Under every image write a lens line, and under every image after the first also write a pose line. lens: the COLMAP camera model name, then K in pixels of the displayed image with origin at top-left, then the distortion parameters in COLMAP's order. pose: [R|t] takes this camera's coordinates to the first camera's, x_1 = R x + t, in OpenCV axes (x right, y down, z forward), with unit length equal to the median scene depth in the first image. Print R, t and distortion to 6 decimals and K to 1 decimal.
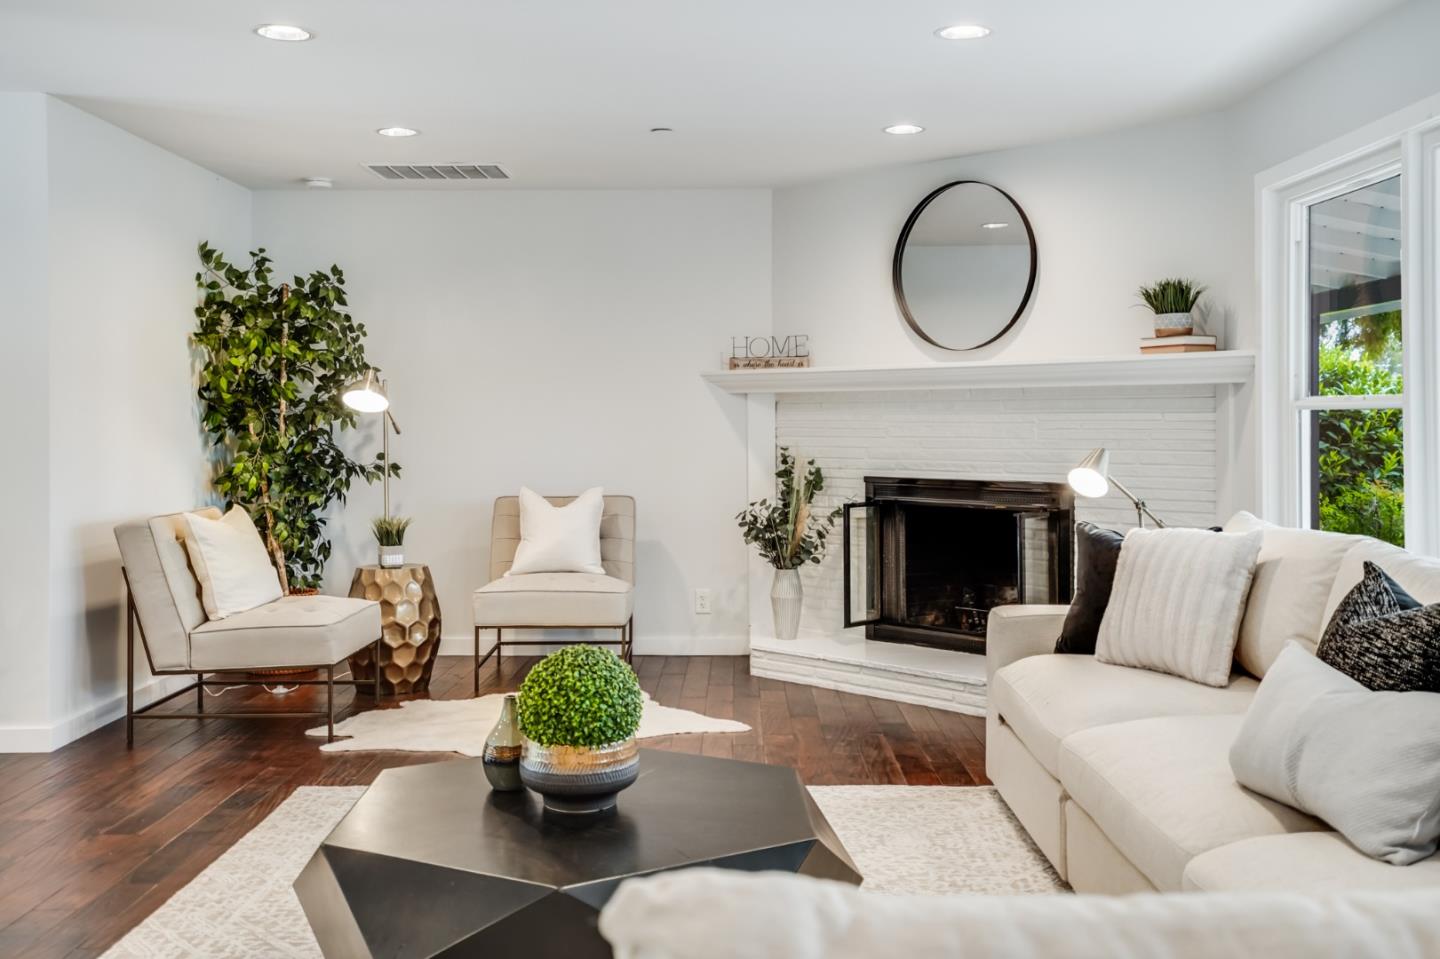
lens RADIAL K [[1409.2, 0, 691.3], [0, 1409.2, 426.7], [0, 0, 1]] dist [0.043305, 0.000000]
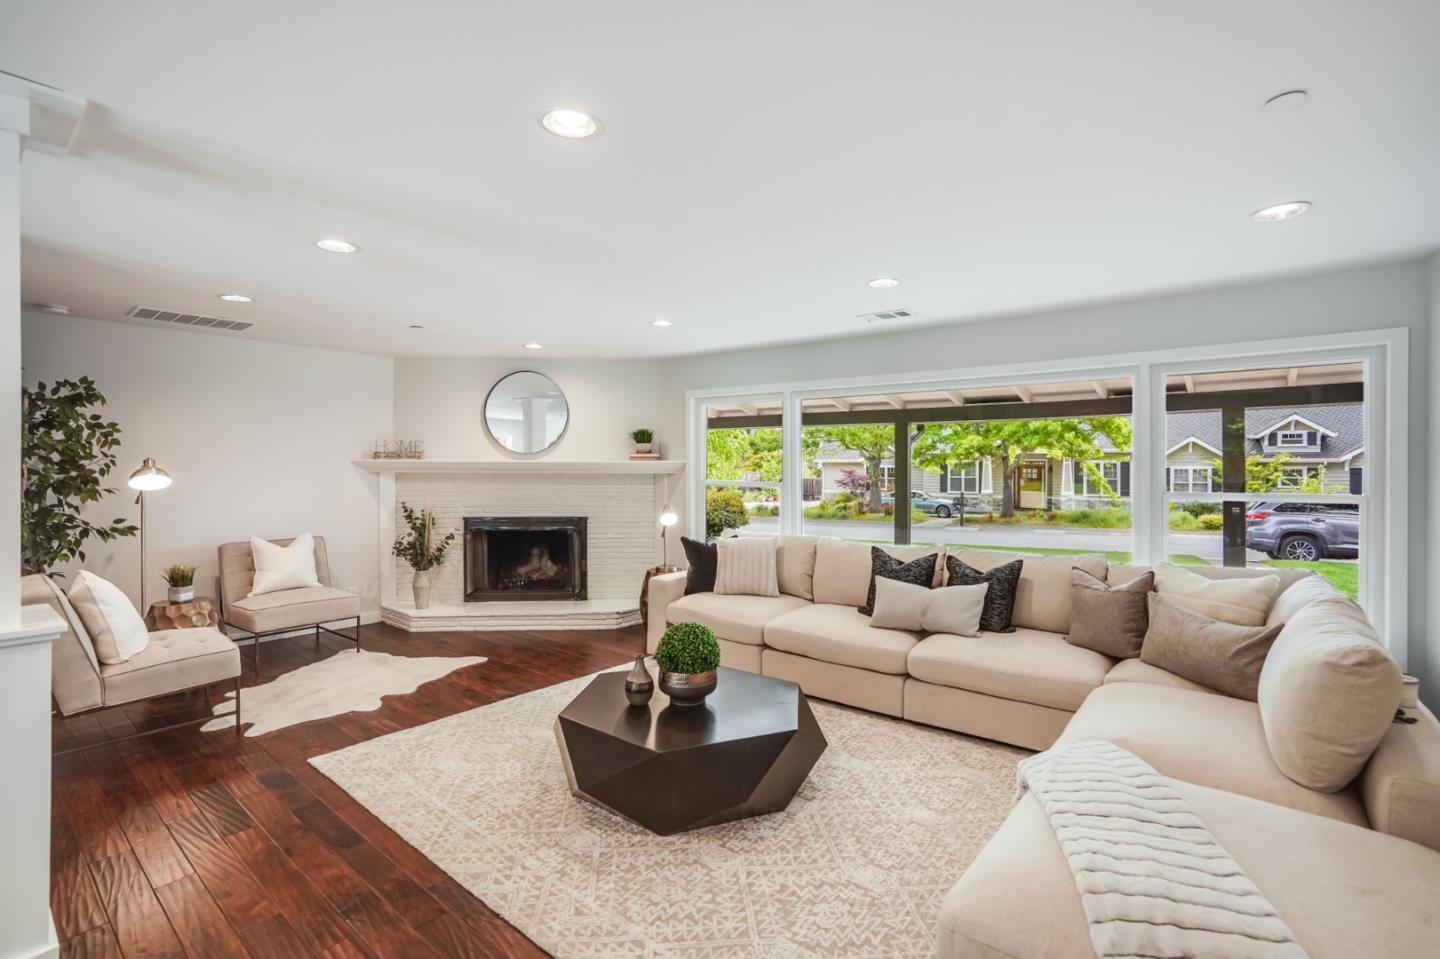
lens RADIAL K [[680.8, 0, 694.3], [0, 680.8, 469.1], [0, 0, 1]] dist [-0.034319, 0.012010]
pose [[0.619932, -0.001647, 0.784654, -0.402412], [-0.001565, 0.999993, 0.003336, -0.033148], [-0.784654, -0.003297, 0.619925, 0.186191]]
